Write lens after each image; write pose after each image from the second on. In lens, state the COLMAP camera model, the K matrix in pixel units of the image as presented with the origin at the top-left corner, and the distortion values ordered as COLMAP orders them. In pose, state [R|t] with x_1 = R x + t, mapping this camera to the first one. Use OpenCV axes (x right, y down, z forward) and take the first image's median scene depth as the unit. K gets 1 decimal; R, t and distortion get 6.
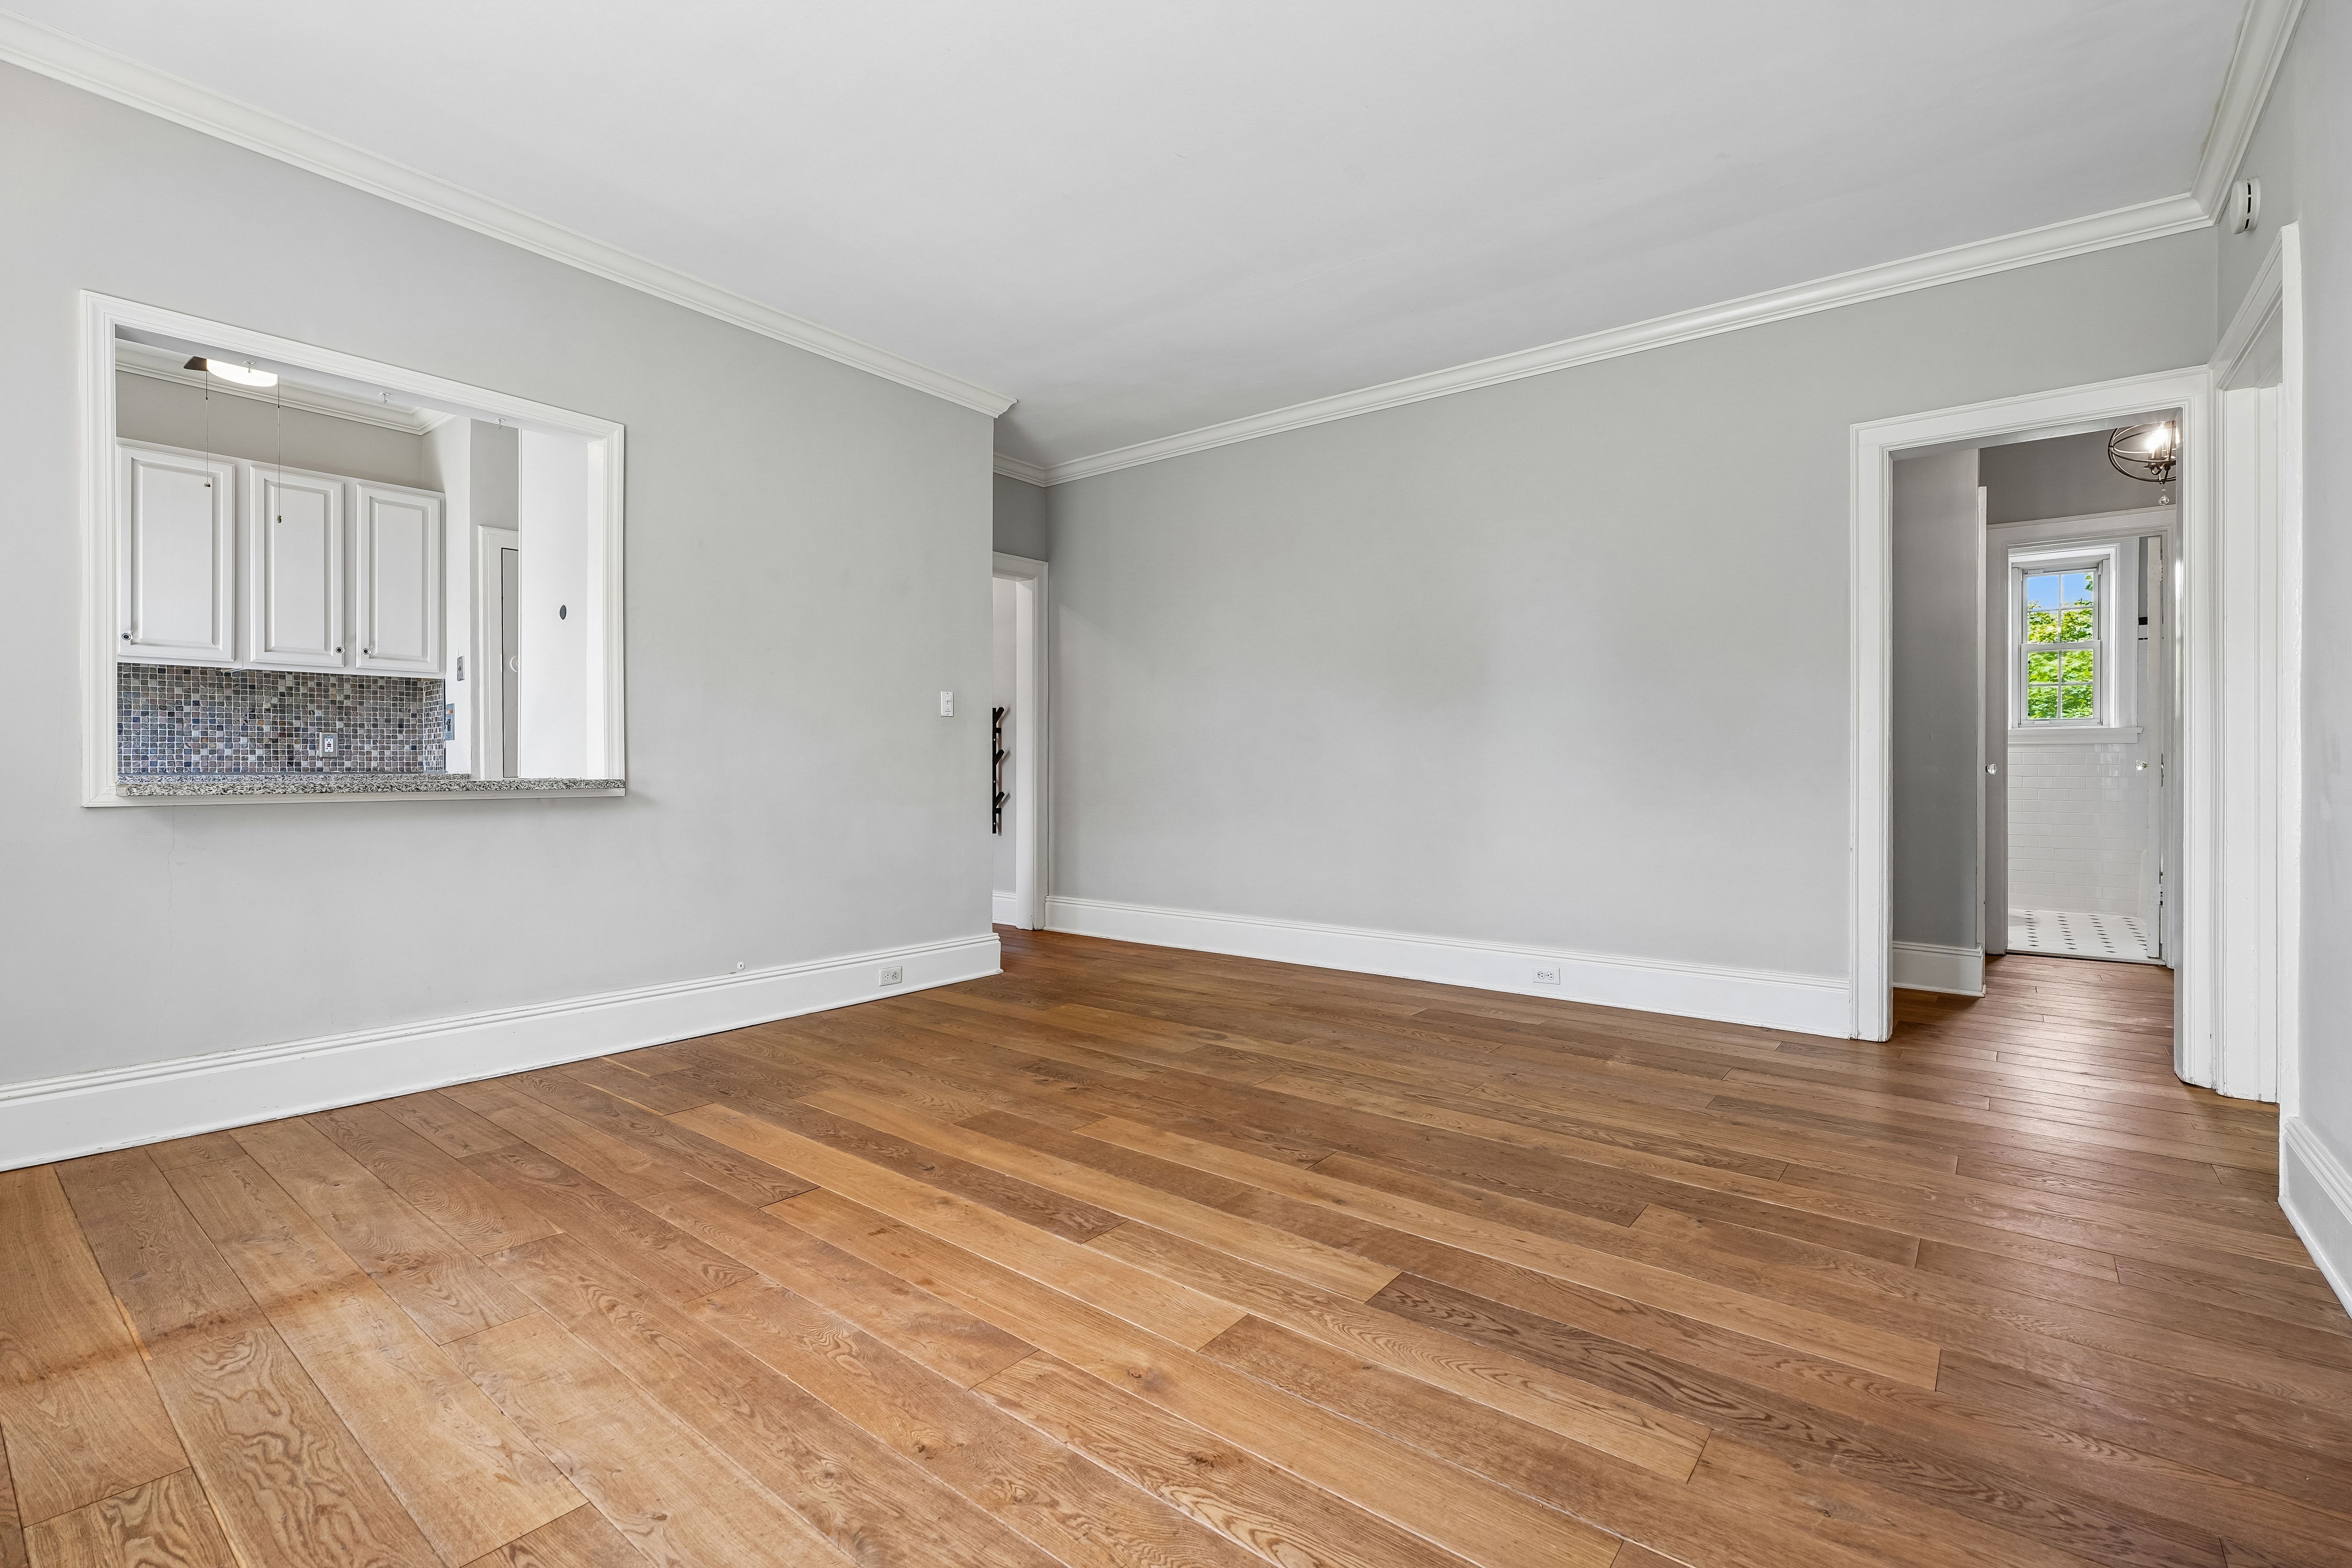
lens RADIAL K [[1054.2, 0, 1173.4], [0, 1054.2, 771.3], [0, 0, 1]] dist [-0.003615, 0.000389]
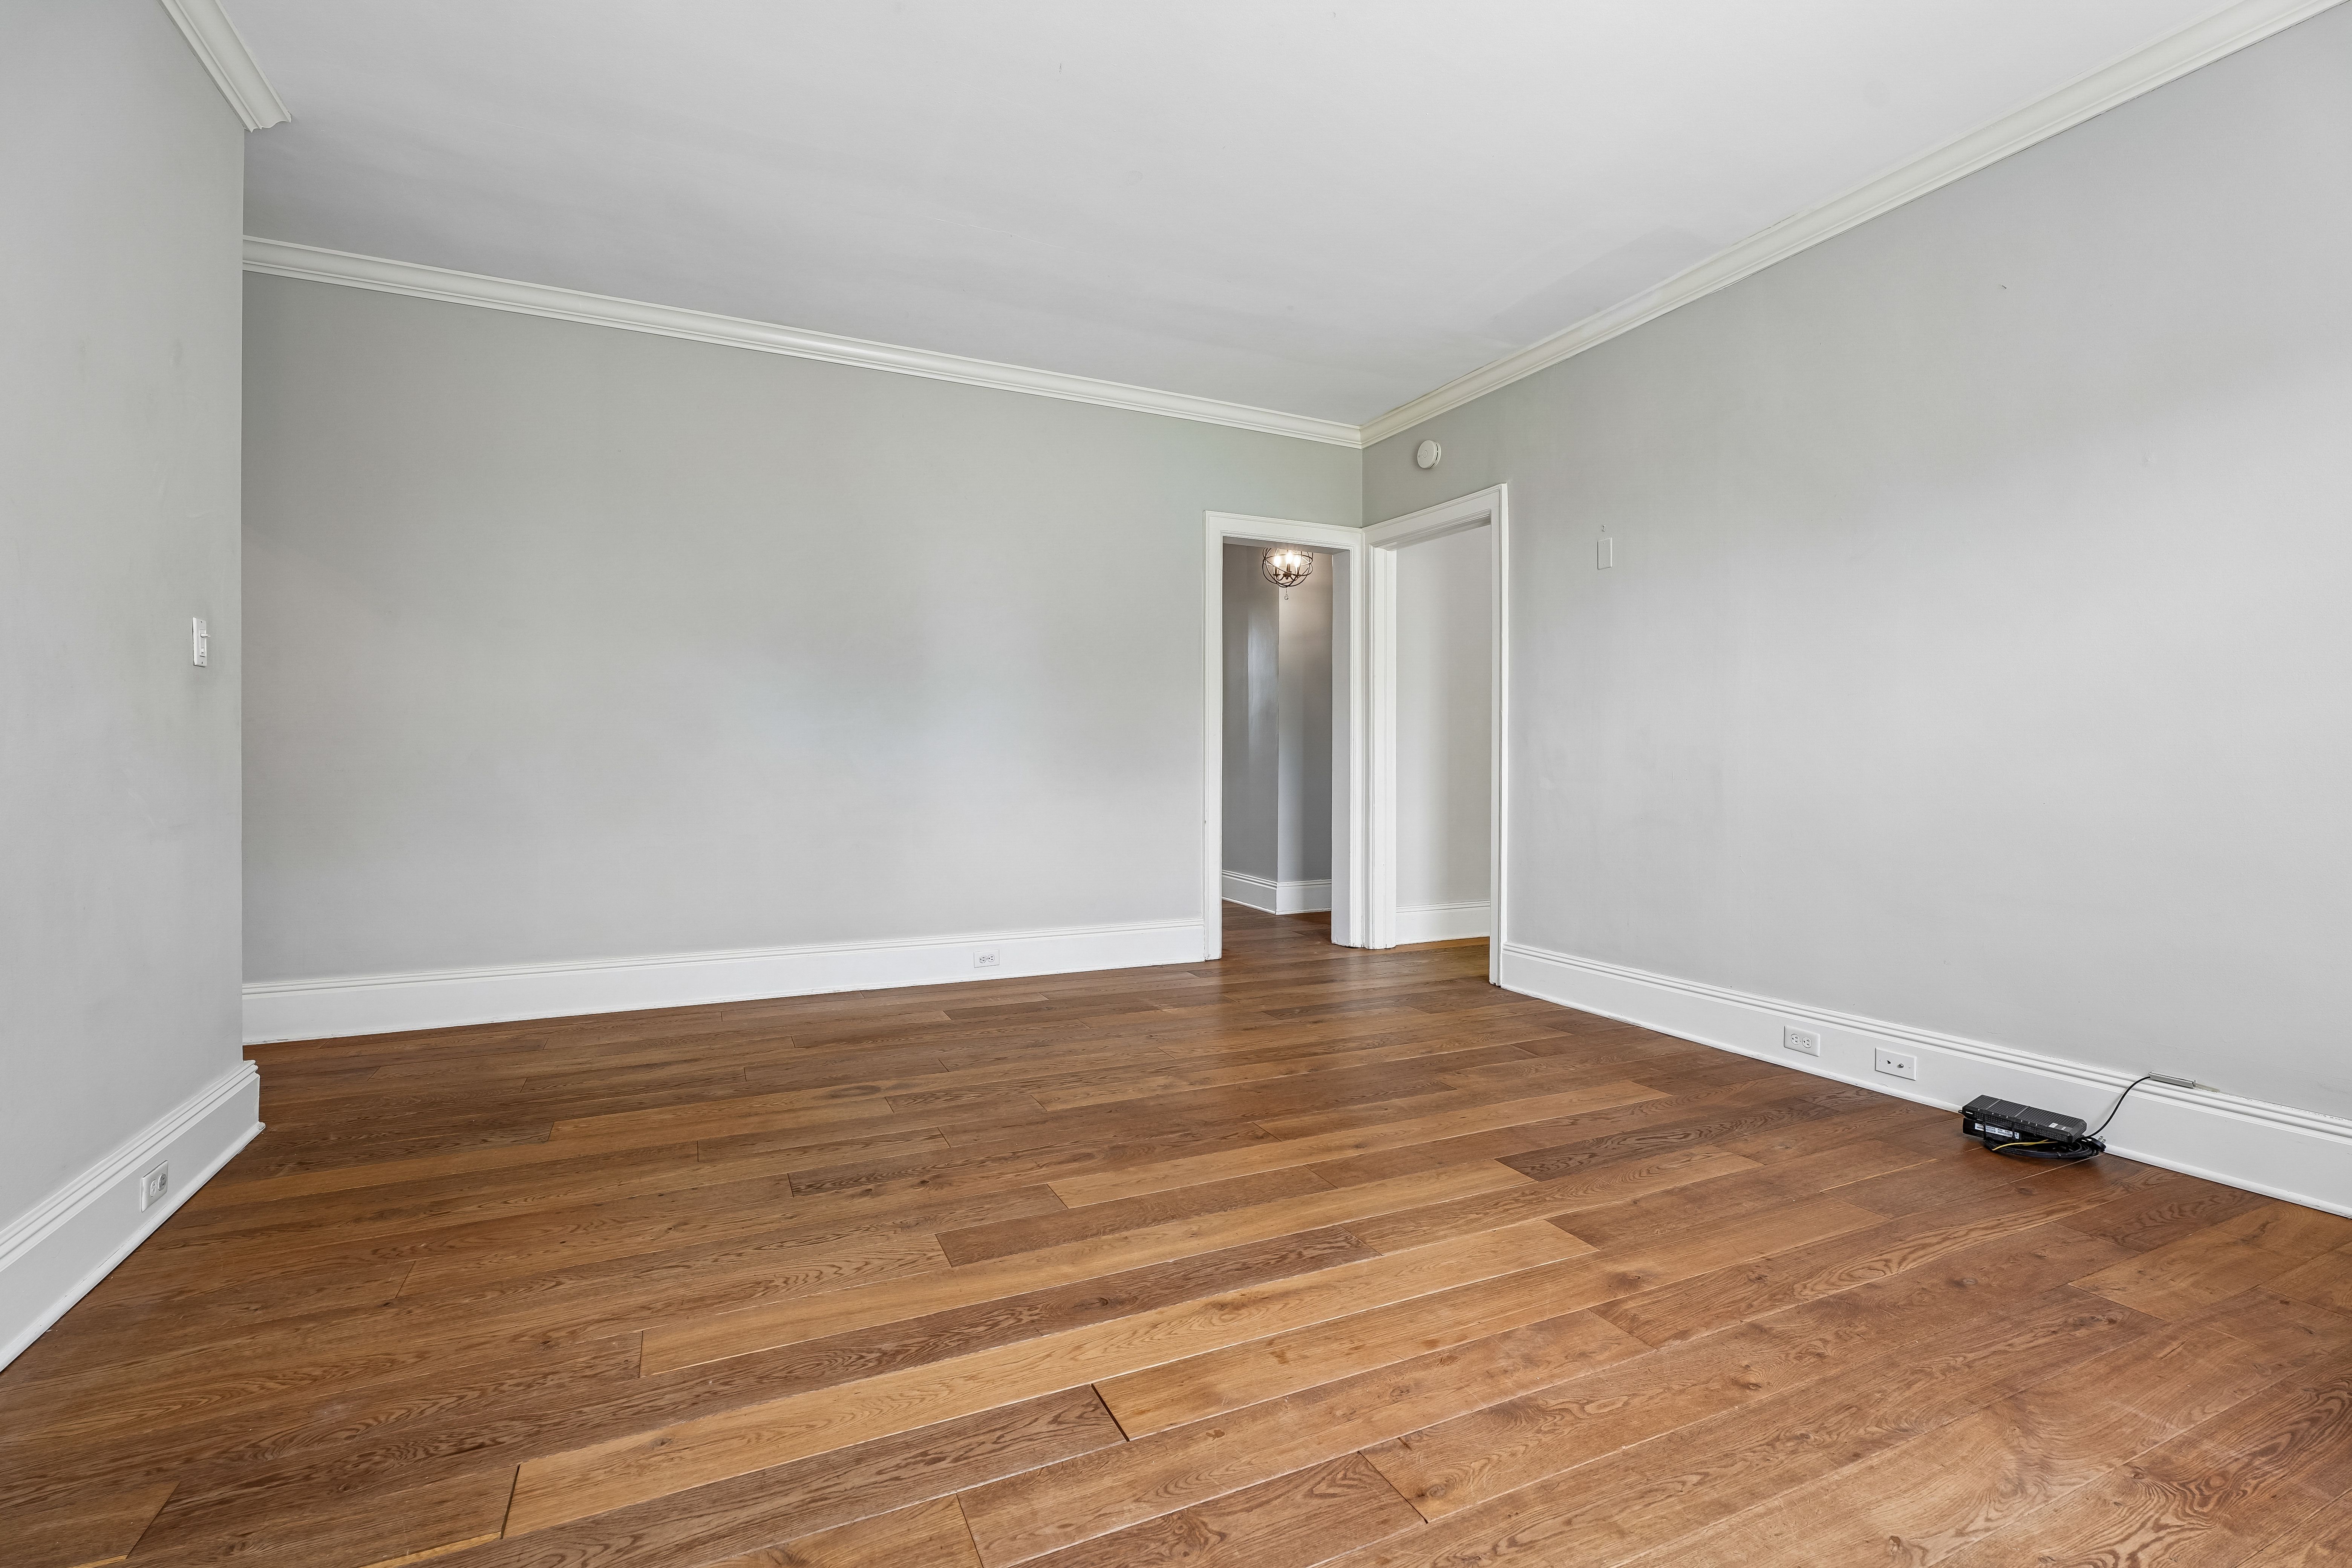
lens RADIAL K [[1057.4, 0, 1181.4], [0, 1057.4, 753.2], [0, 0, 1]] dist [-0.009204, 0.006105]
pose [[0.444133, 0.005578, 0.895943, -0.699827], [0.002374, 0.999970, -0.007402, -0.004986], [-0.895957, 0.005415, 0.444107, 0.489457]]
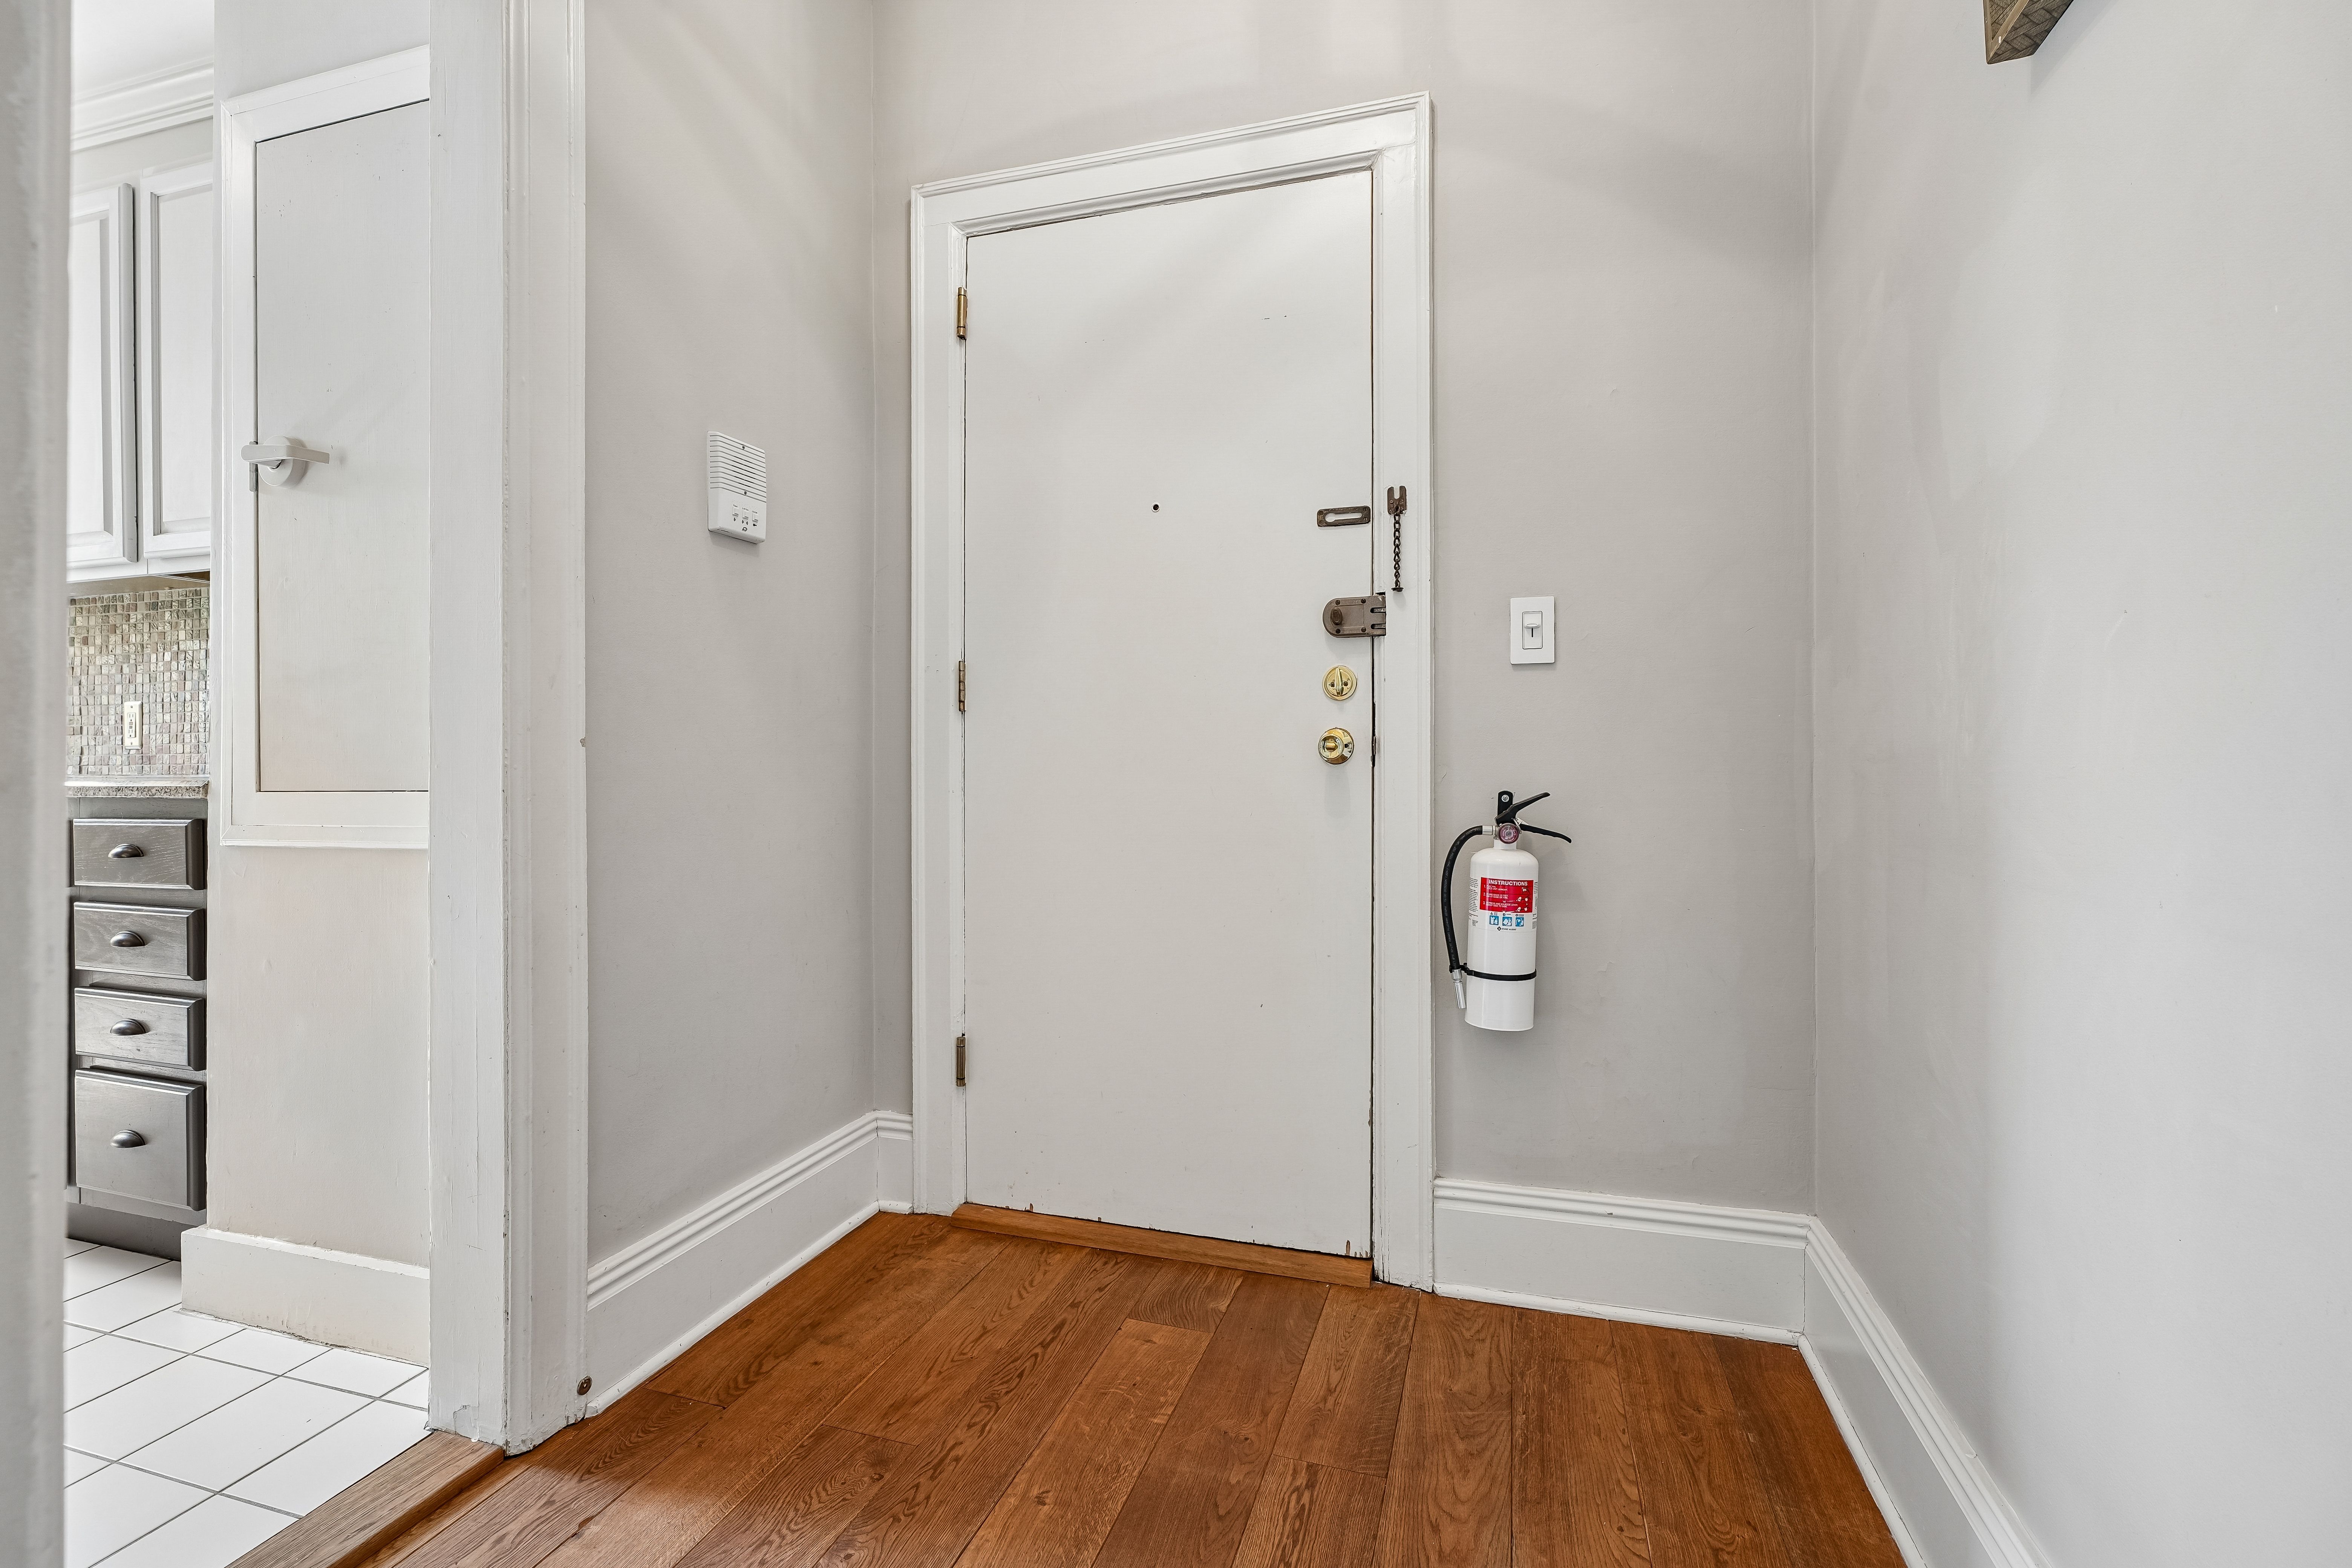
lens RADIAL K [[1054.2, 0, 1173.4], [0, 1054.2, 771.3], [0, 0, 1]] dist [-0.003615, 0.000389]
pose [[0.359017, 0.005436, -0.933315, -0.314114], [0.000566, 0.999982, 0.006042, -0.004464], [0.933331, -0.002698, 0.359008, 1.819898]]
